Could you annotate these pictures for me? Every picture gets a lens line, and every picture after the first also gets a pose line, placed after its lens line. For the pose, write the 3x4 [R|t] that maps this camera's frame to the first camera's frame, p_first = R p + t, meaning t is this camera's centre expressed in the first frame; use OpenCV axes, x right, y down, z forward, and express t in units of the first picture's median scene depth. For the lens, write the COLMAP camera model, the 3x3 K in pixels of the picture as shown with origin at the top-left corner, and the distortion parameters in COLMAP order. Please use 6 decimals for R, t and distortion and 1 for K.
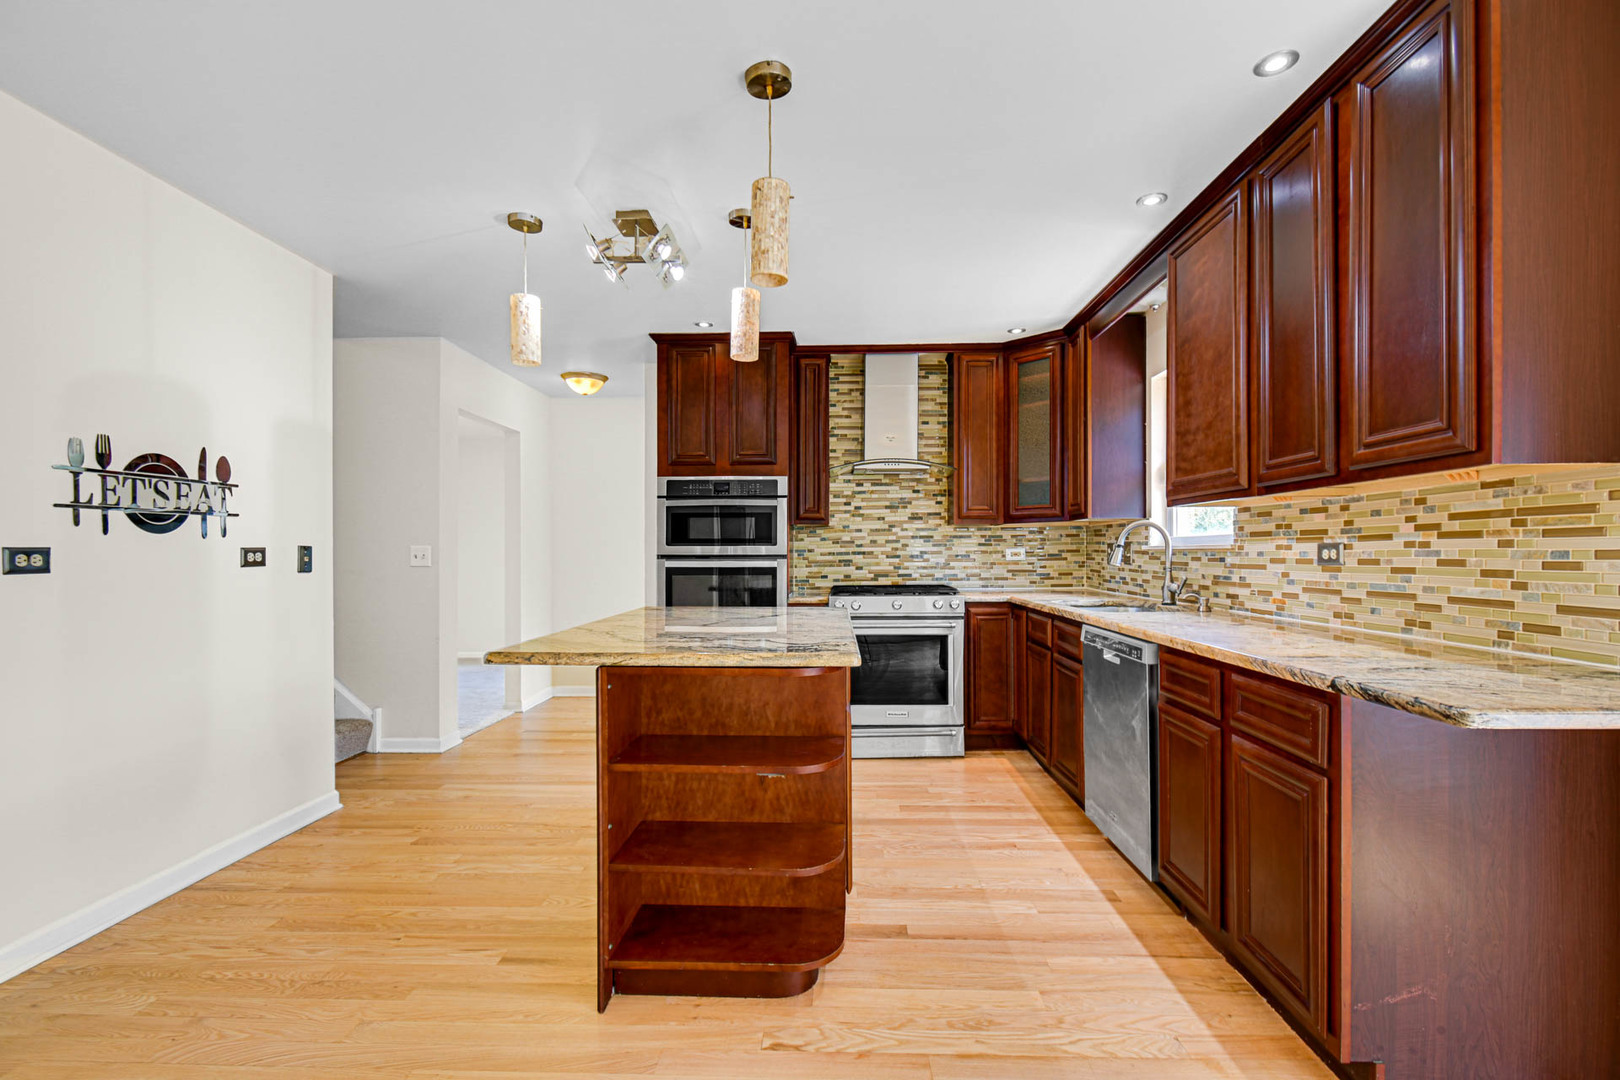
lens RADIAL K [[738.1, 0, 799.7], [0, 738.1, 553.0], [0, 0, 1]] dist [0.003874, -0.002236]
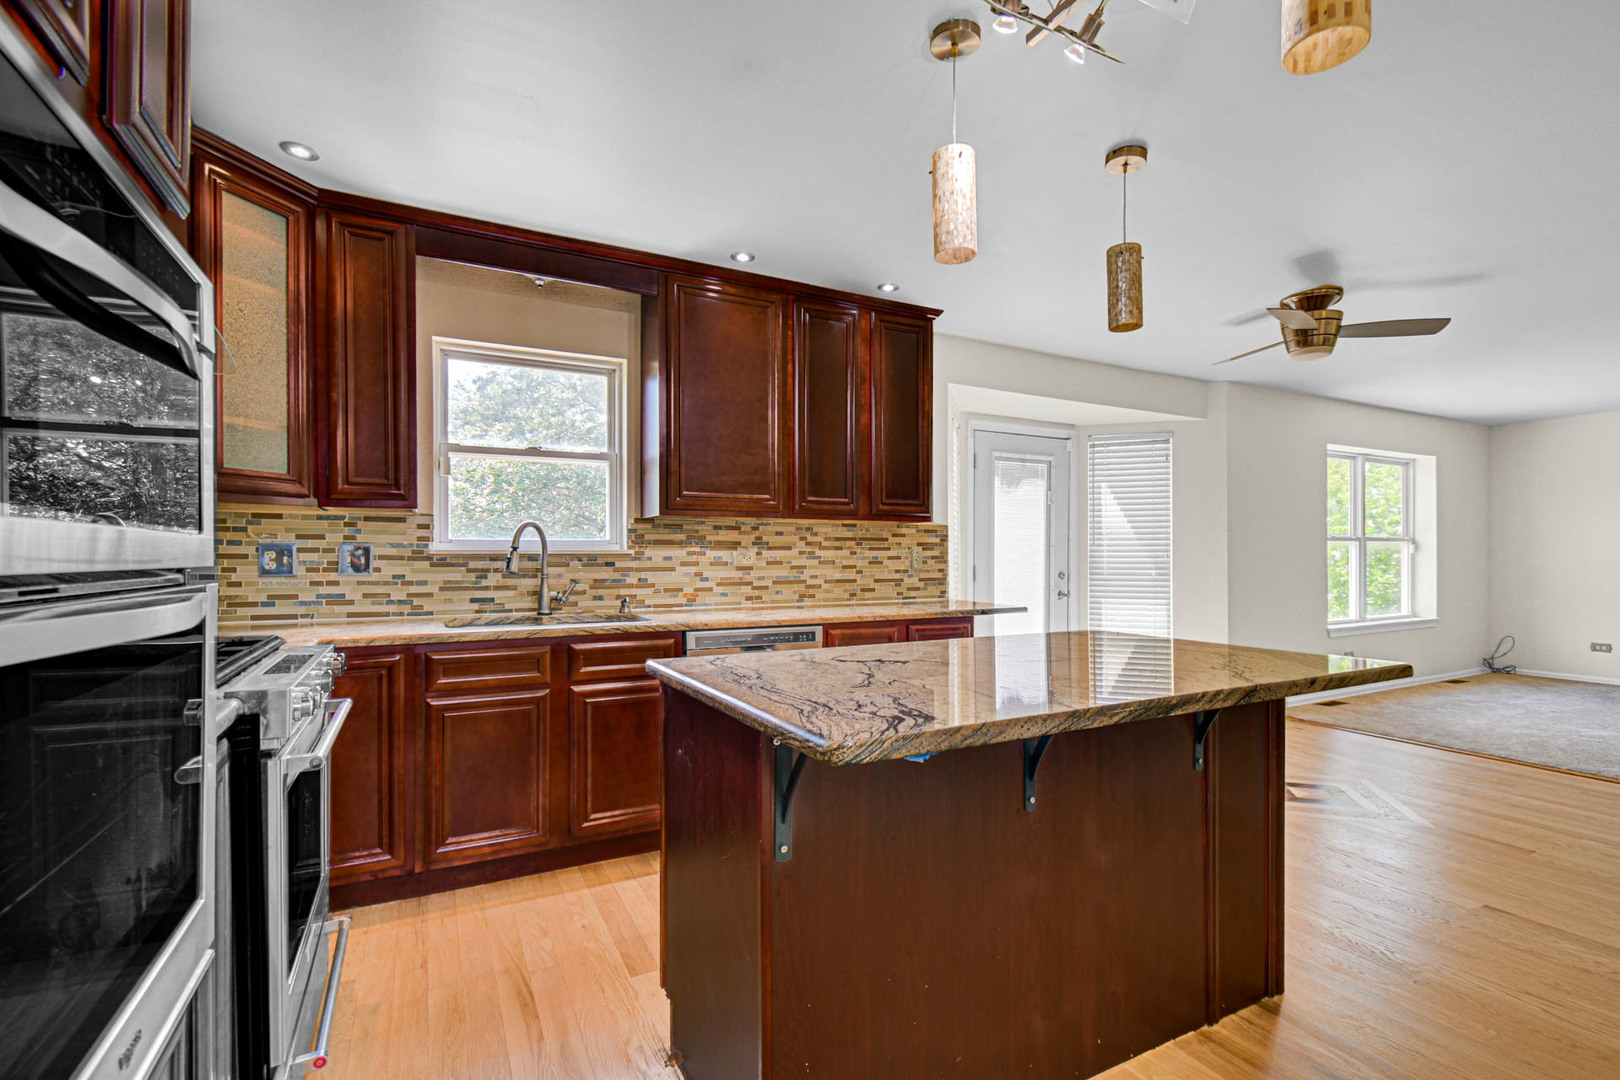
lens RADIAL K [[738.1, 0, 814.7], [0, 738.1, 551.8], [0, 0, 1]] dist [0.003874, -0.002236]
pose [[-0.512181, 0.007479, 0.858845, -0.418157], [0.002240, 0.999970, -0.007371, -0.000280], [-0.858875, -0.001851, -0.512182, 1.073424]]
